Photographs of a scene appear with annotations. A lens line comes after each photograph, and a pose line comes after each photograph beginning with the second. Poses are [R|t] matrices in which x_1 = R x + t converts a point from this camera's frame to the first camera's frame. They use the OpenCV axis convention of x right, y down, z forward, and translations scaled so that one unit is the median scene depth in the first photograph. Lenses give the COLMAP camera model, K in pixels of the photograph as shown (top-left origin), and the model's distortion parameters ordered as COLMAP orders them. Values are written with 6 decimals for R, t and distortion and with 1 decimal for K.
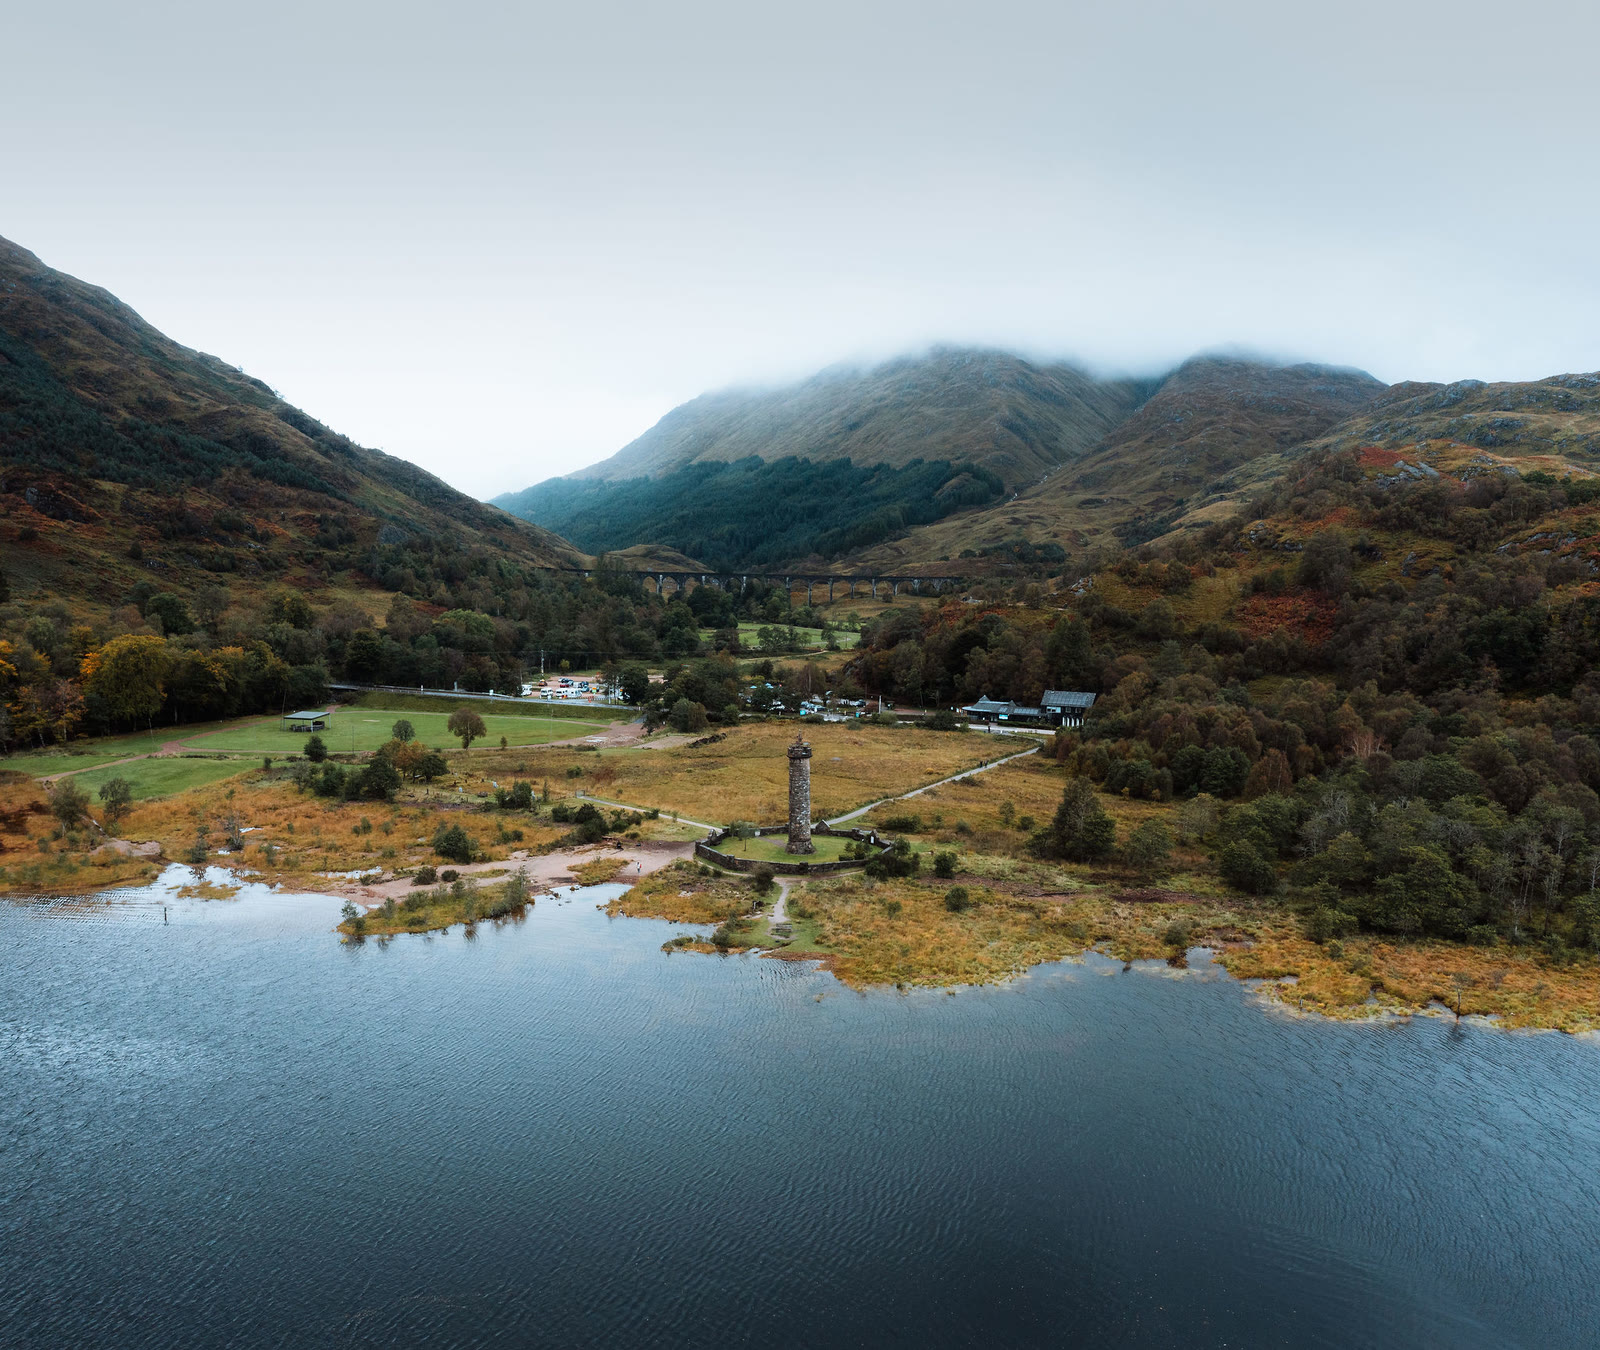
lens RADIAL K [[1290.0, 0, 813.2], [0, 1290.0, 809.0], [0, 0, 1]] dist [-0.006130, 0.010658]
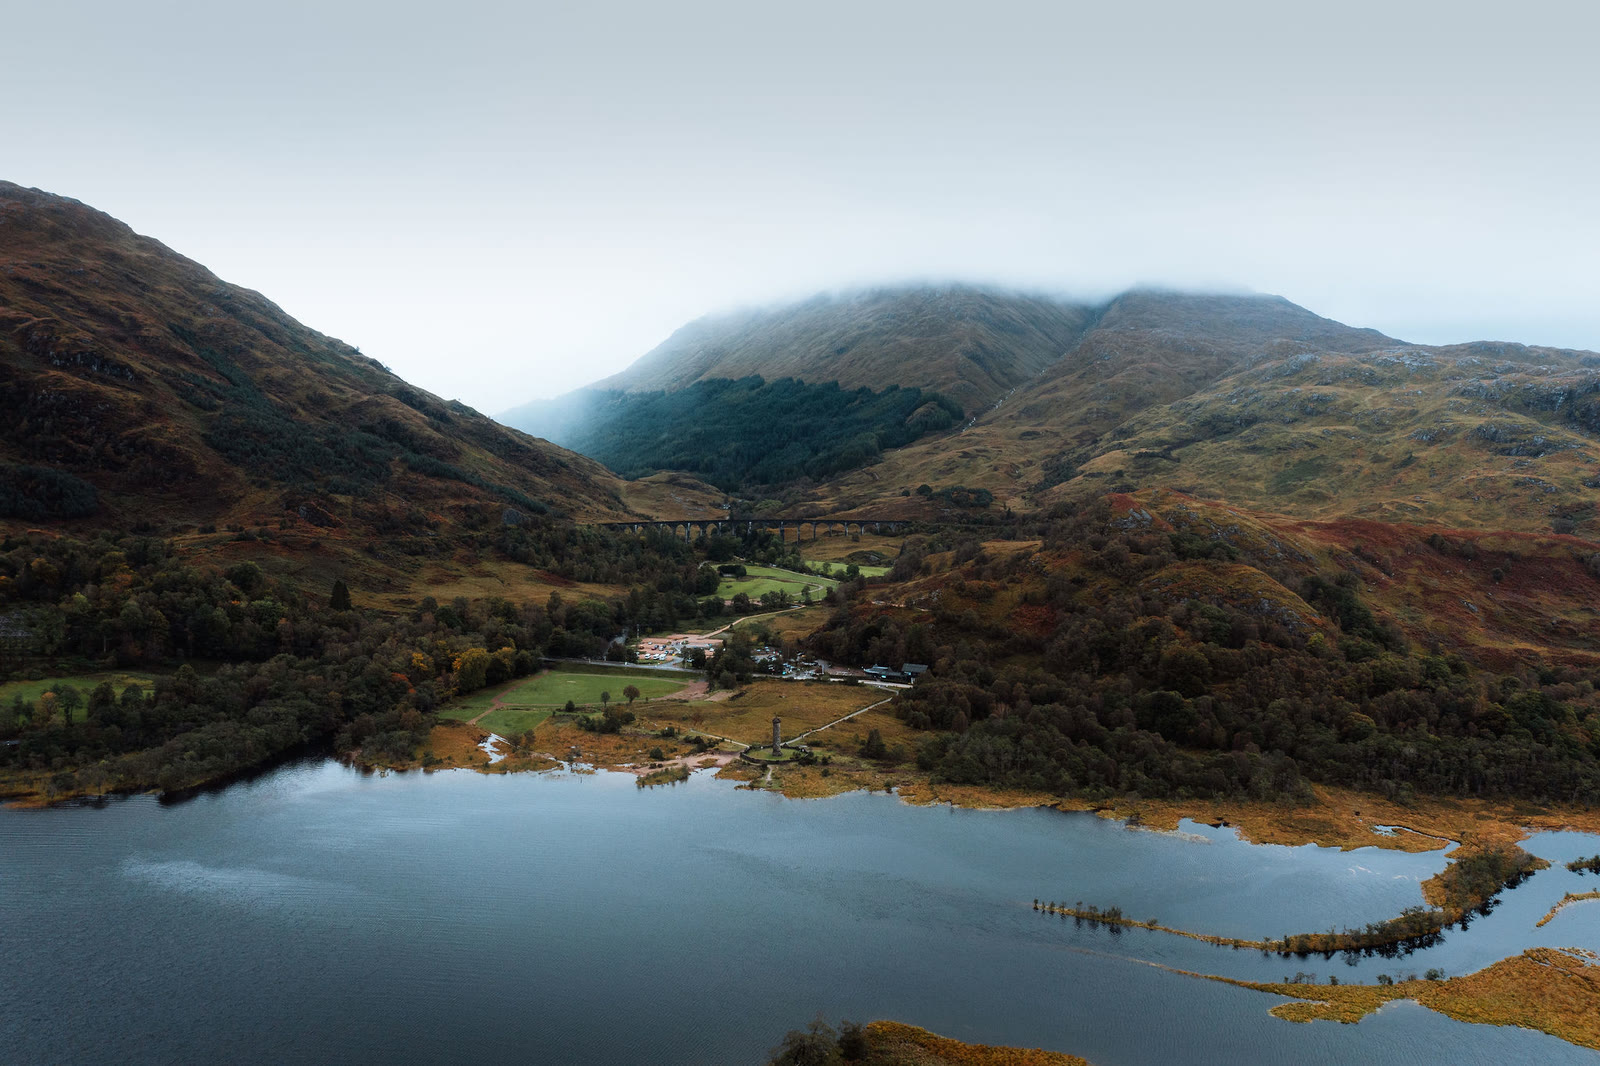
lens RADIAL K [[1272.7, 0, 804.1], [0, 1272.7, 532.8], [0, 0, 1]] dist [0.002068, 0.002830]
pose [[0.999941, -0.007883, -0.007506, 0.019800], [0.007046, 0.994379, -0.105642, -0.041934], [0.008297, 0.105583, 0.994376, -0.489263]]
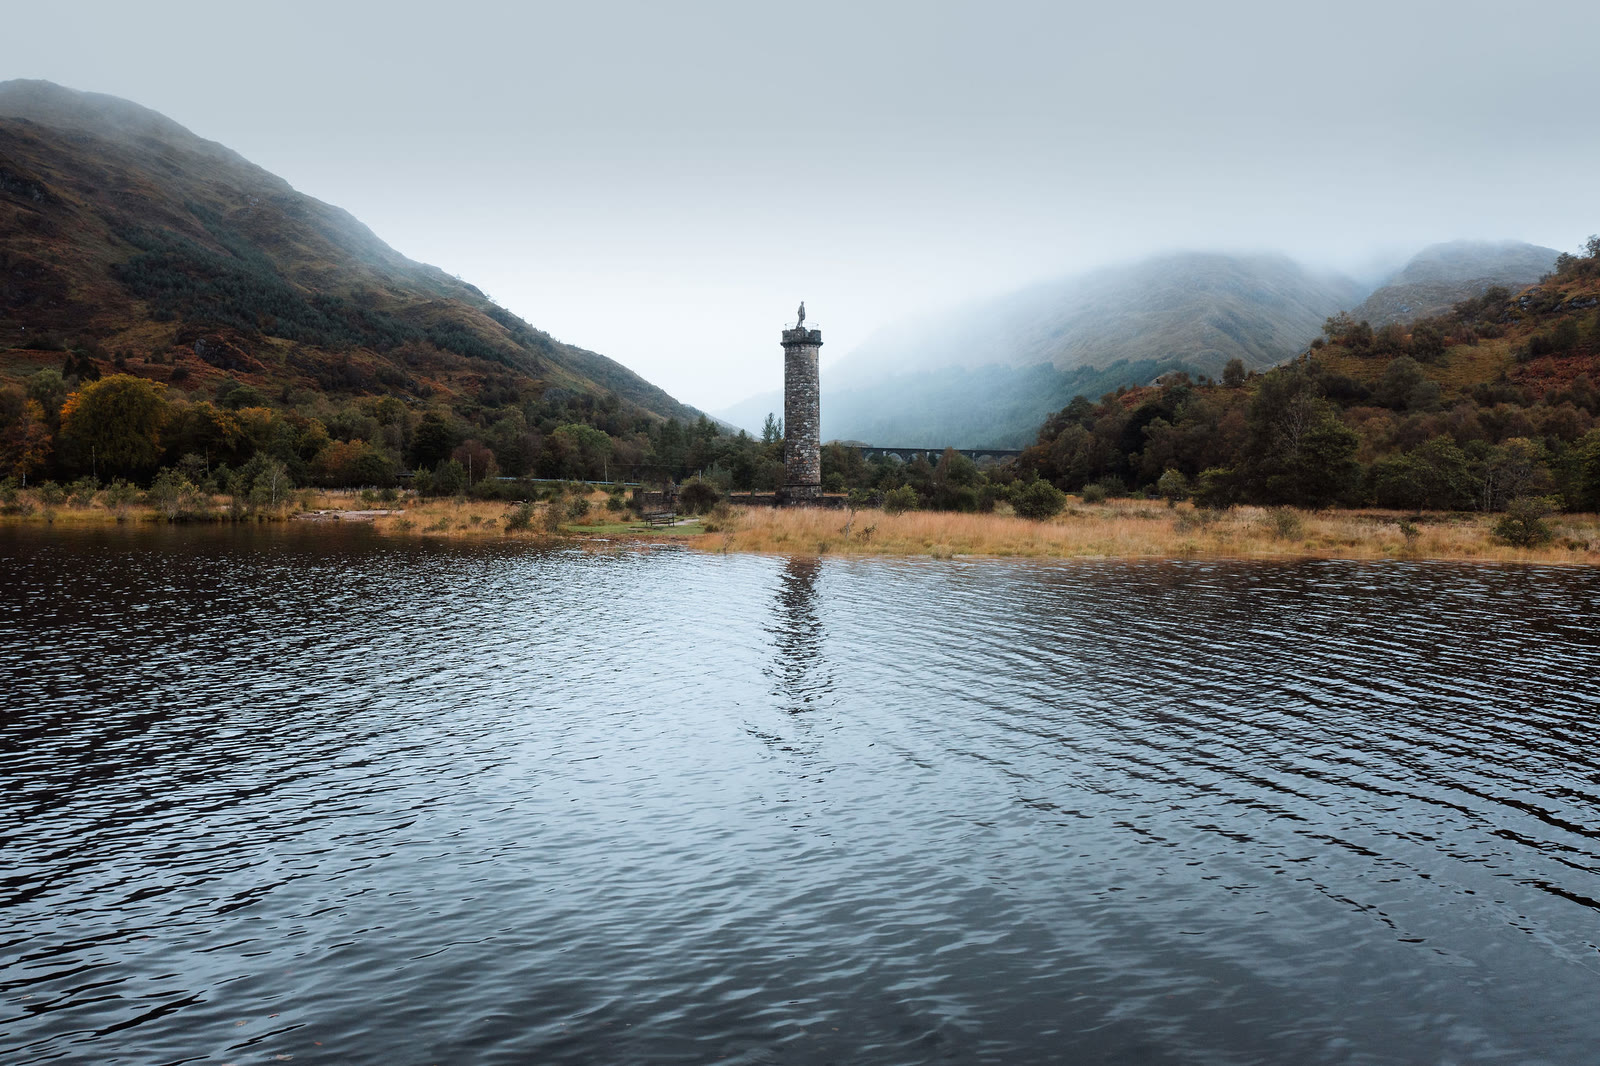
lens RADIAL K [[1283.6, 0, 799.5], [0, 1283.6, 535.6], [0, 0, 1]] dist [-0.001004, 0.005300]
pose [[0.985148, 0.000382, -0.171704, 0.024099], [-0.026477, 0.988375, -0.149715, 0.036093], [0.169651, 0.152038, 0.973706, 0.111969]]
